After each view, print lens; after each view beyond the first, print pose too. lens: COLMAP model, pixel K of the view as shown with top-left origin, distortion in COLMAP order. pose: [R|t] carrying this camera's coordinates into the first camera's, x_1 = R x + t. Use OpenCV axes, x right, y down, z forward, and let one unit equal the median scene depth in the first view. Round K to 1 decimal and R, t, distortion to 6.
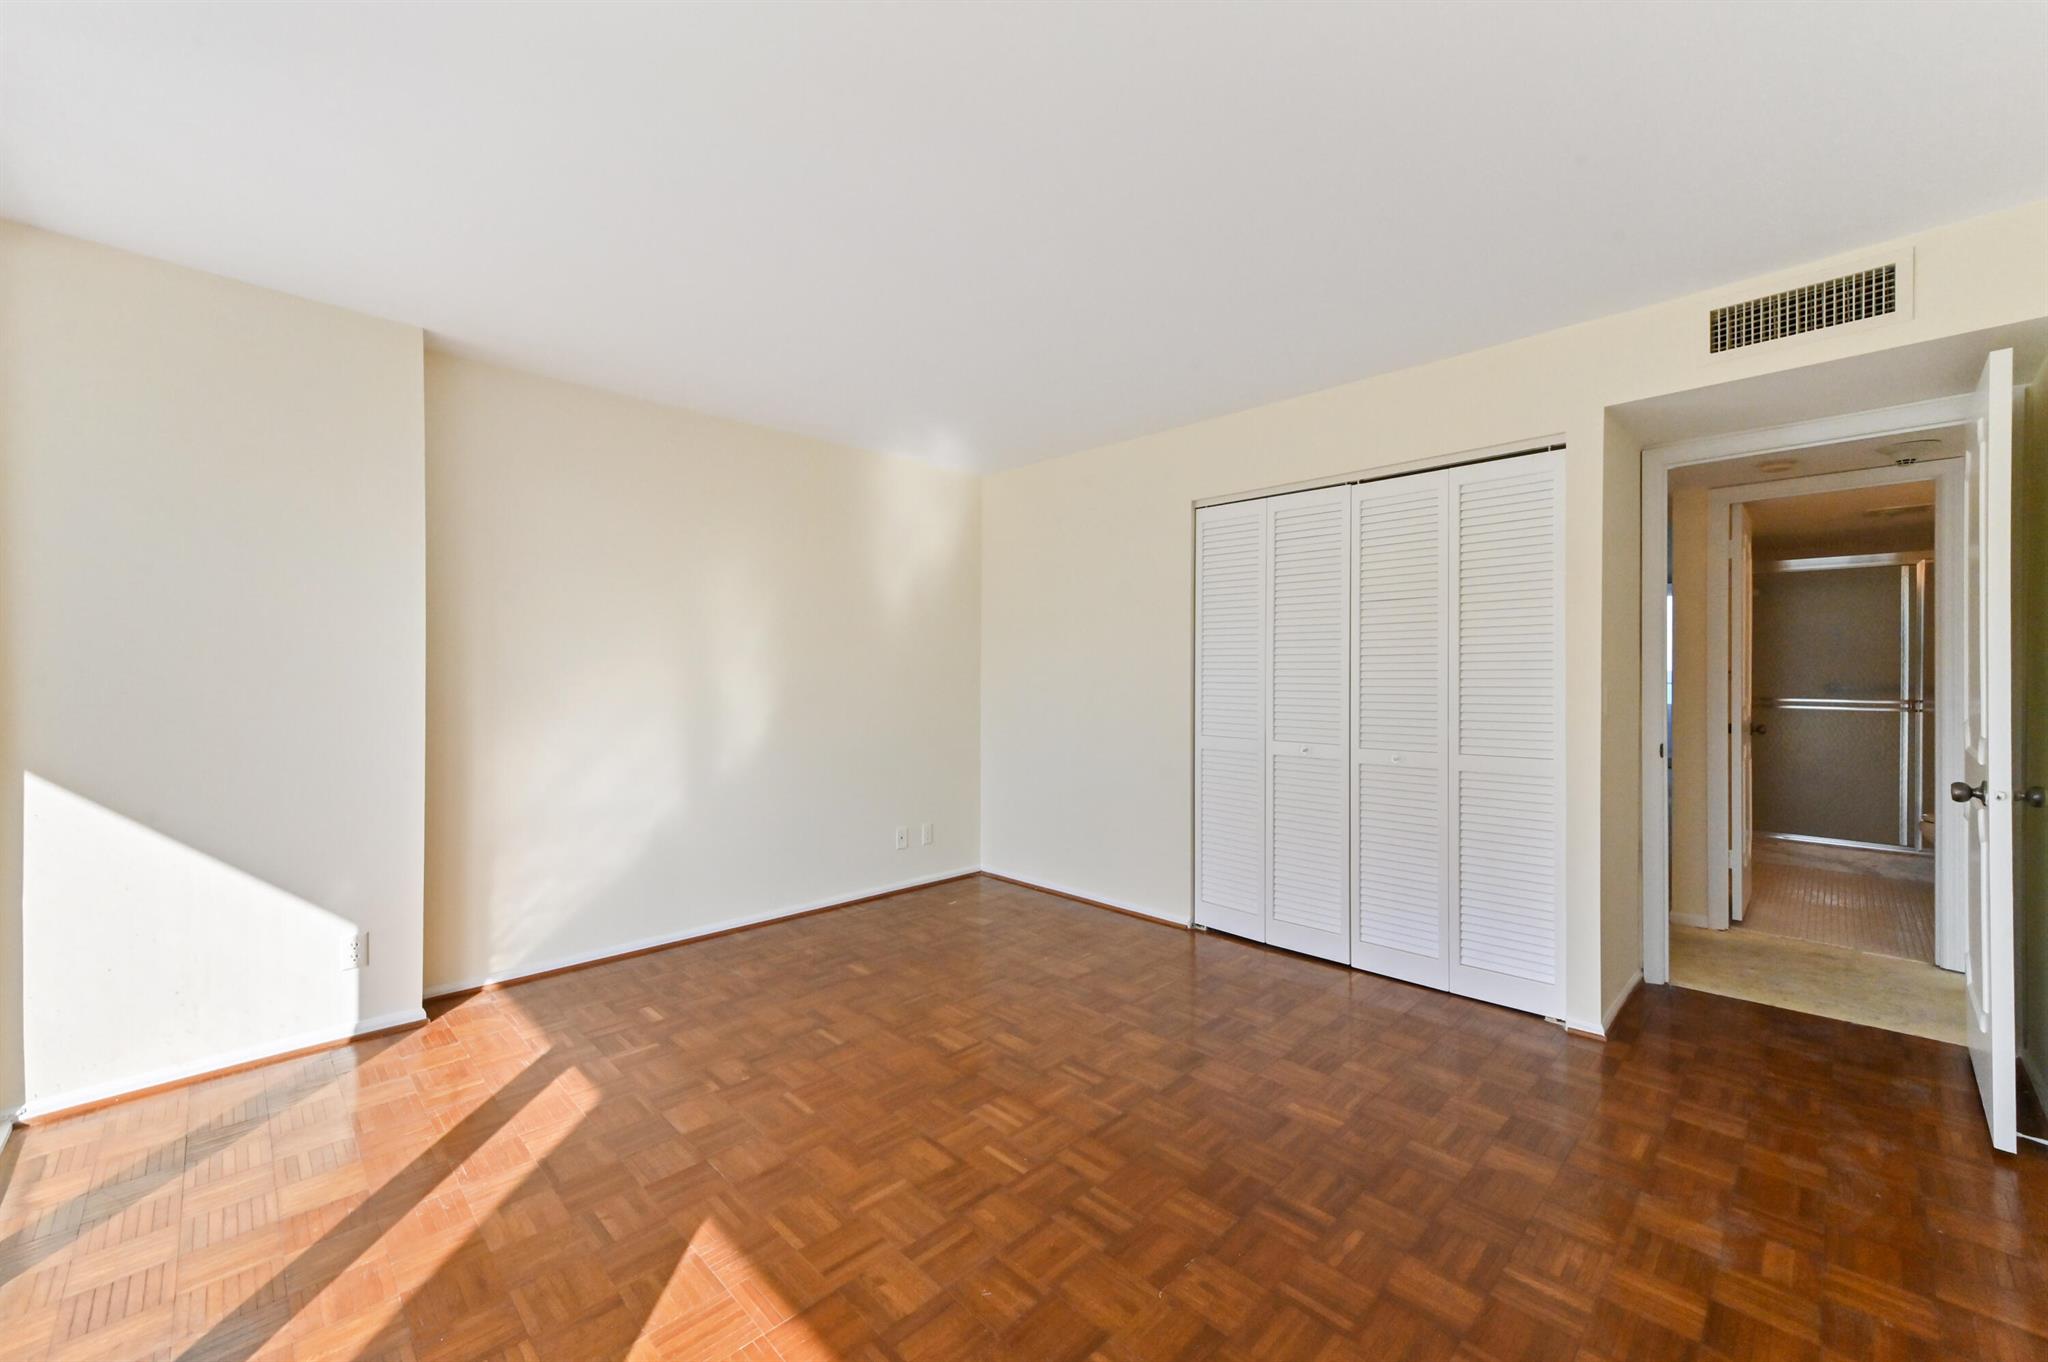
lens RADIAL K [[796.4, 0, 1034.5], [0, 796.4, 679.4], [0, 0, 1]] dist [0.012581, 0.000357]
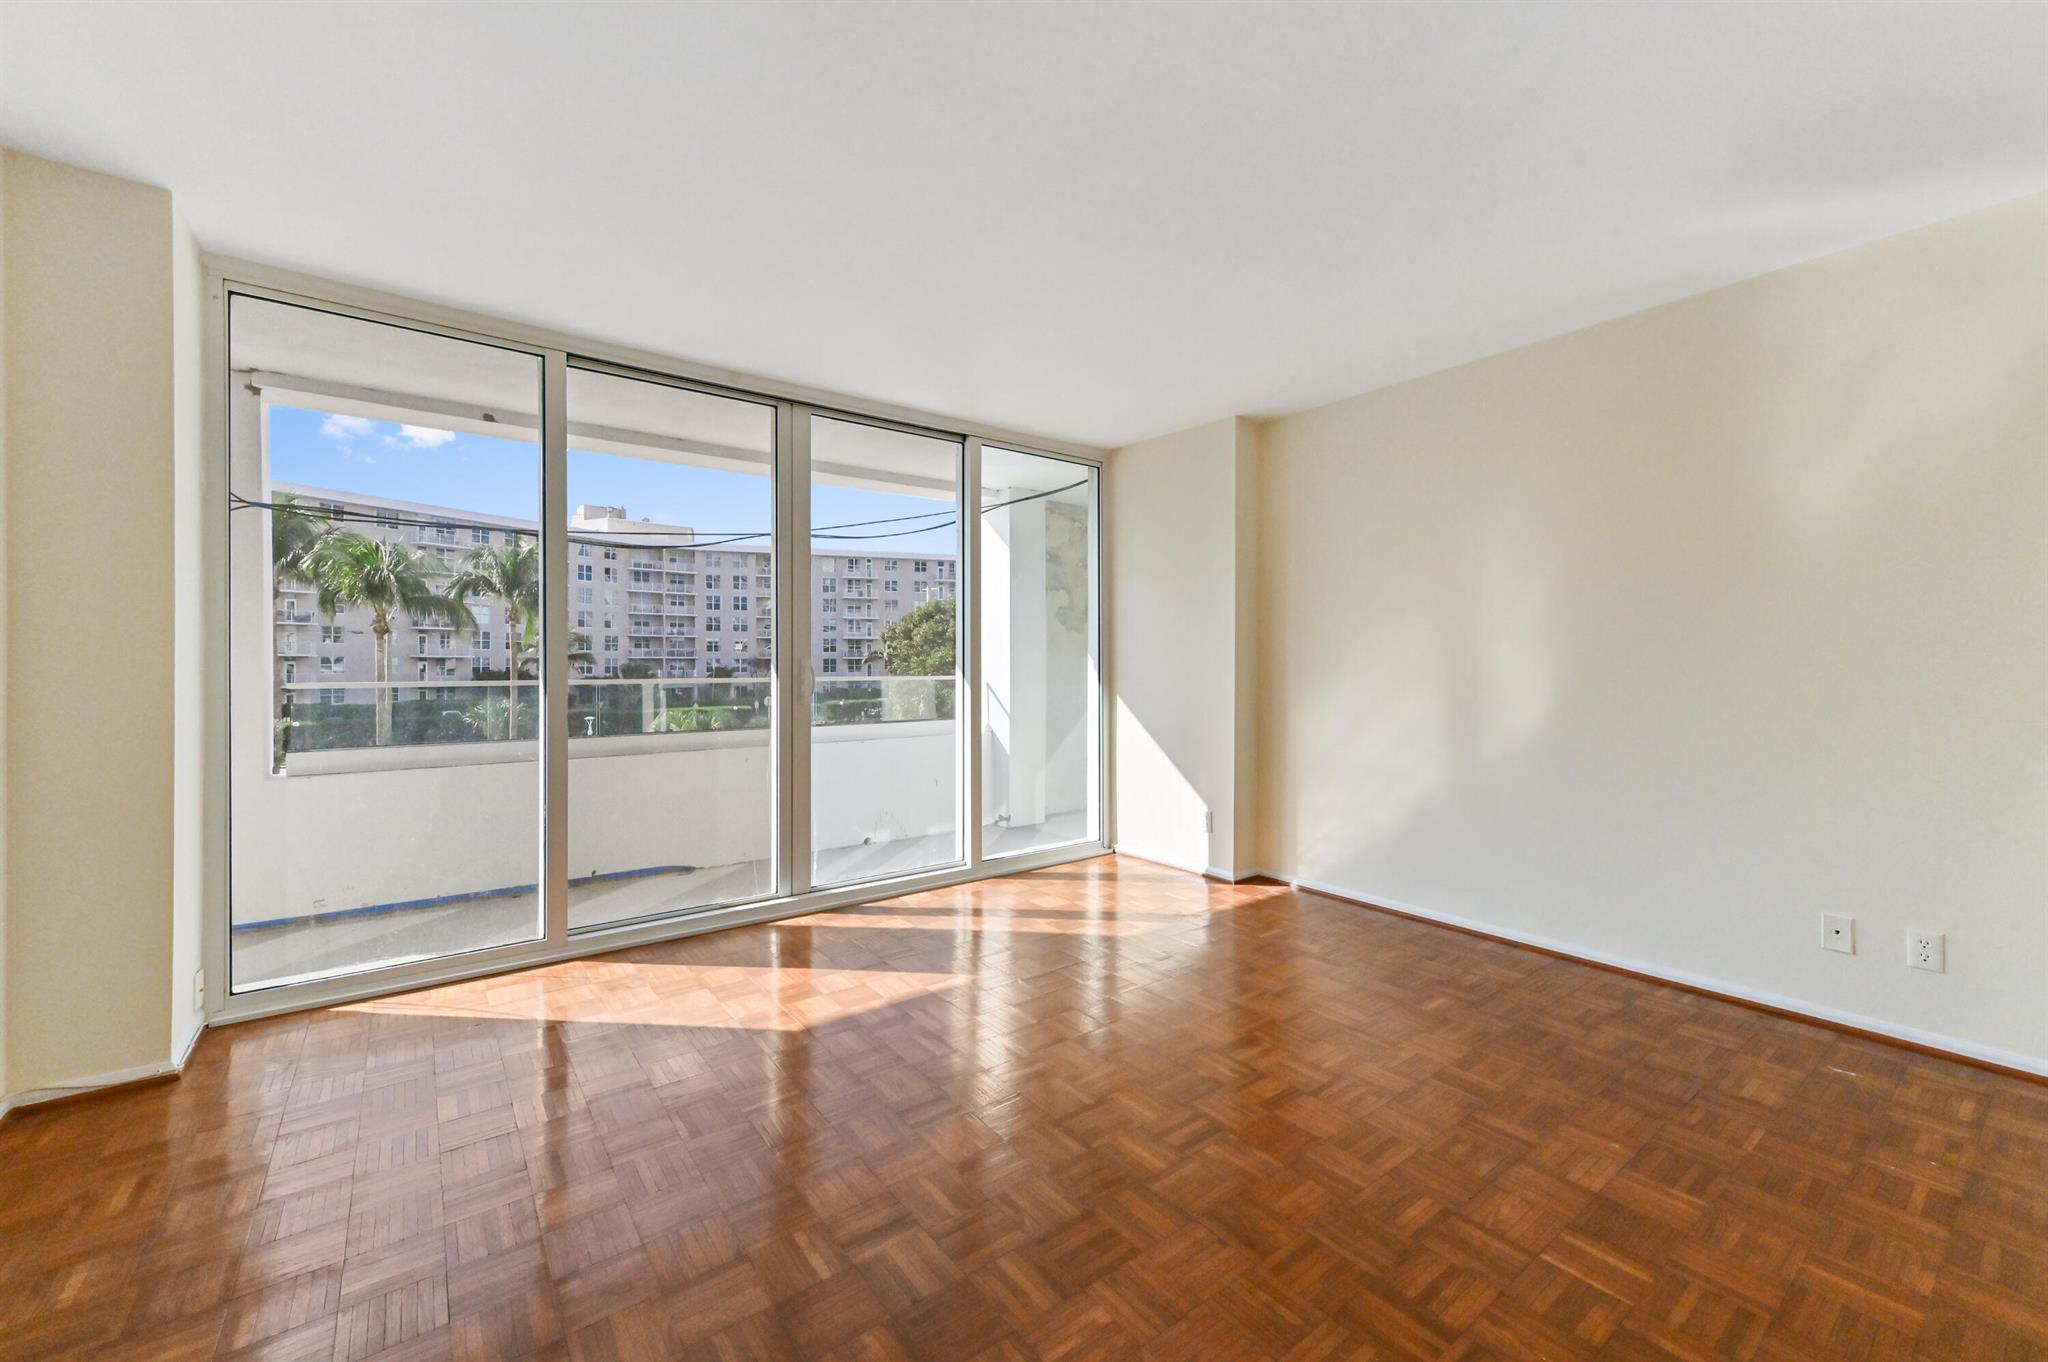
lens RADIAL K [[796.4, 0, 1033.6], [0, 796.4, 663.8], [0, 0, 1]] dist [0.012581, 0.000357]
pose [[-0.120475, -0.001101, -0.992716, 0.681684], [-0.012851, 0.999917, 0.000450, 0.022735], [0.992633, 0.012812, -0.120479, 0.731831]]
